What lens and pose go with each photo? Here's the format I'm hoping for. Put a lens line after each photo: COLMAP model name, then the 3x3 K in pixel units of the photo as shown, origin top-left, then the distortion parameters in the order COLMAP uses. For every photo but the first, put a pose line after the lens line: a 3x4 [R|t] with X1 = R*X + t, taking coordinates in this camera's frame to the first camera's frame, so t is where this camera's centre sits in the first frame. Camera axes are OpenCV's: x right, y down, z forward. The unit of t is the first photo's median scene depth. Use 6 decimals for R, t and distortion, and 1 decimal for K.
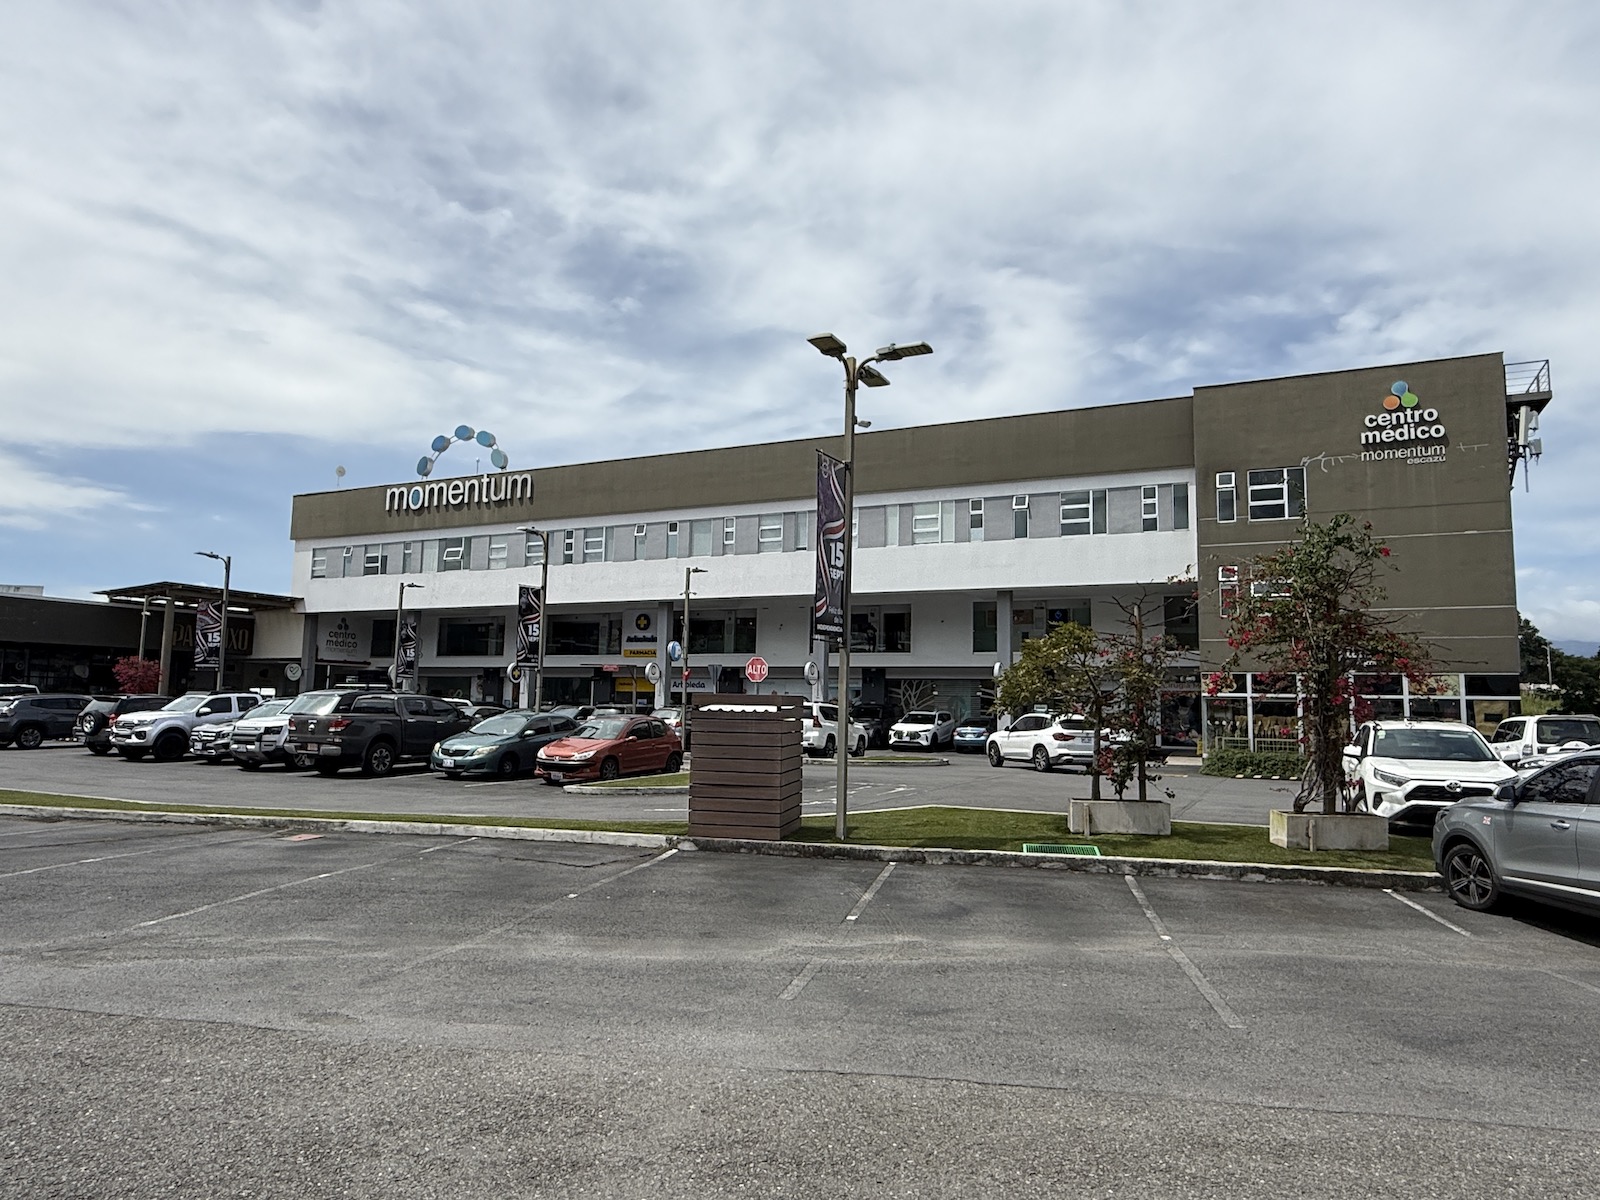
lens RADIAL K [[989.3, 0, 800.0], [0, 989.3, 600.0], [0, 0, 1]] dist [0.000357, 0.000356]
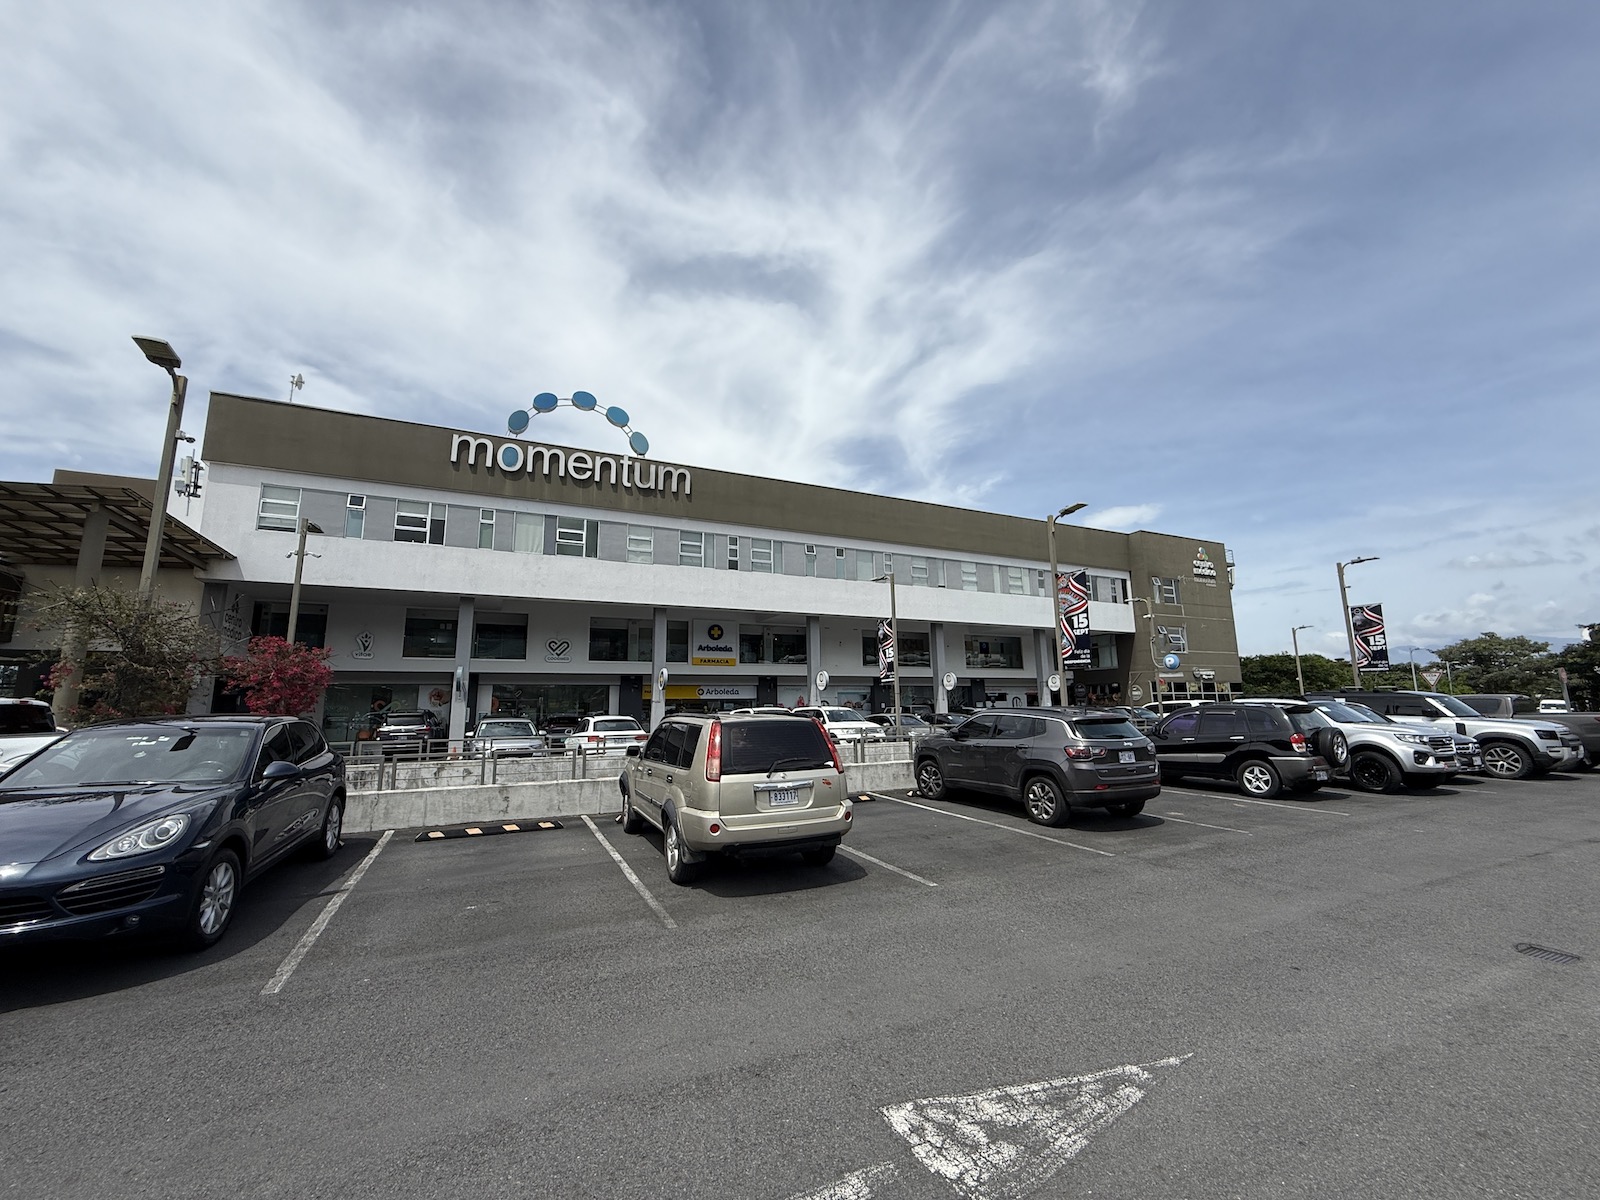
lens RADIAL K [[628.6, 0, 800.0], [0, 628.6, 600.0], [0, 0, 1]] dist [0.001540, -0.000039]
pose [[0.628303, 0.103172, 0.771097, -0.996445], [-0.059548, 0.994637, -0.084561, 0.063398], [-0.775687, 0.007212, 0.631077, 0.808794]]
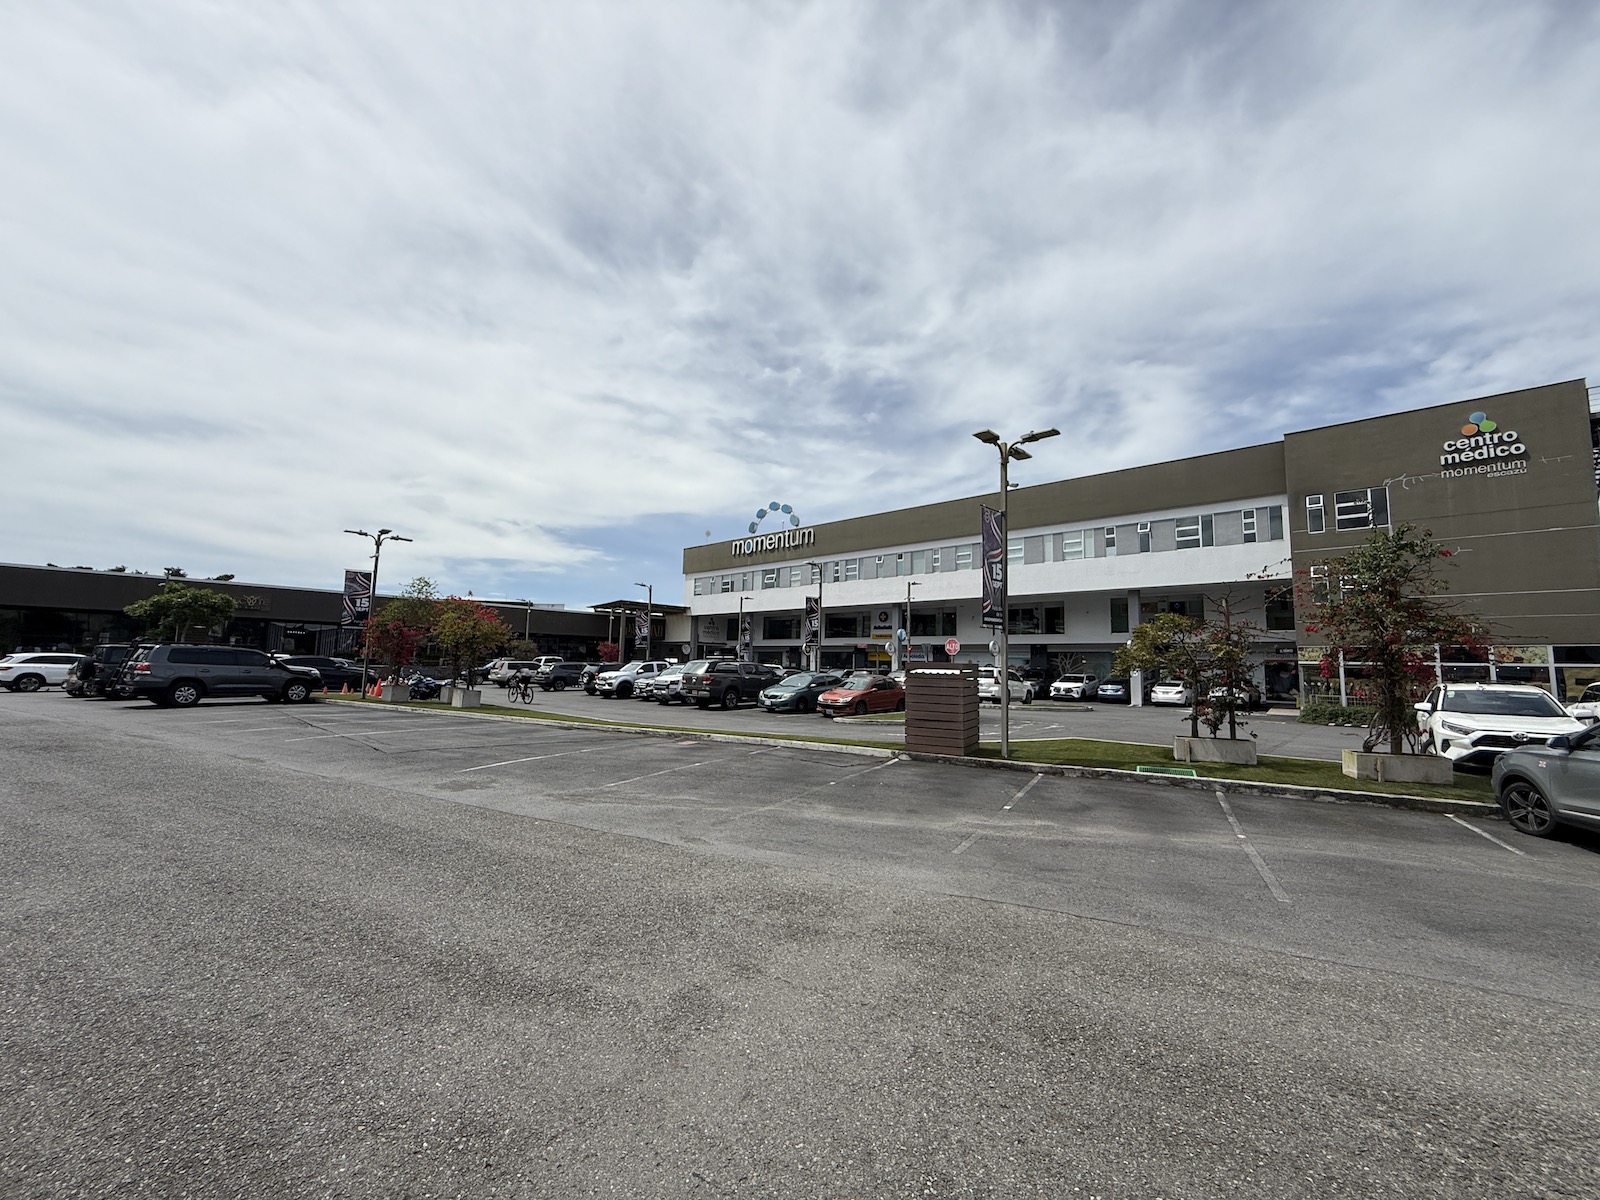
lens RADIAL K [[628.6, 0, 800.0], [0, 628.6, 600.0], [0, 0, 1]] dist [0.001540, -0.000039]
pose [[0.956291, -0.028718, -0.291004, 0.012262], [0.027729, 0.999587, -0.007521, -0.001357], [0.291099, -0.000877, 0.956692, -0.010839]]
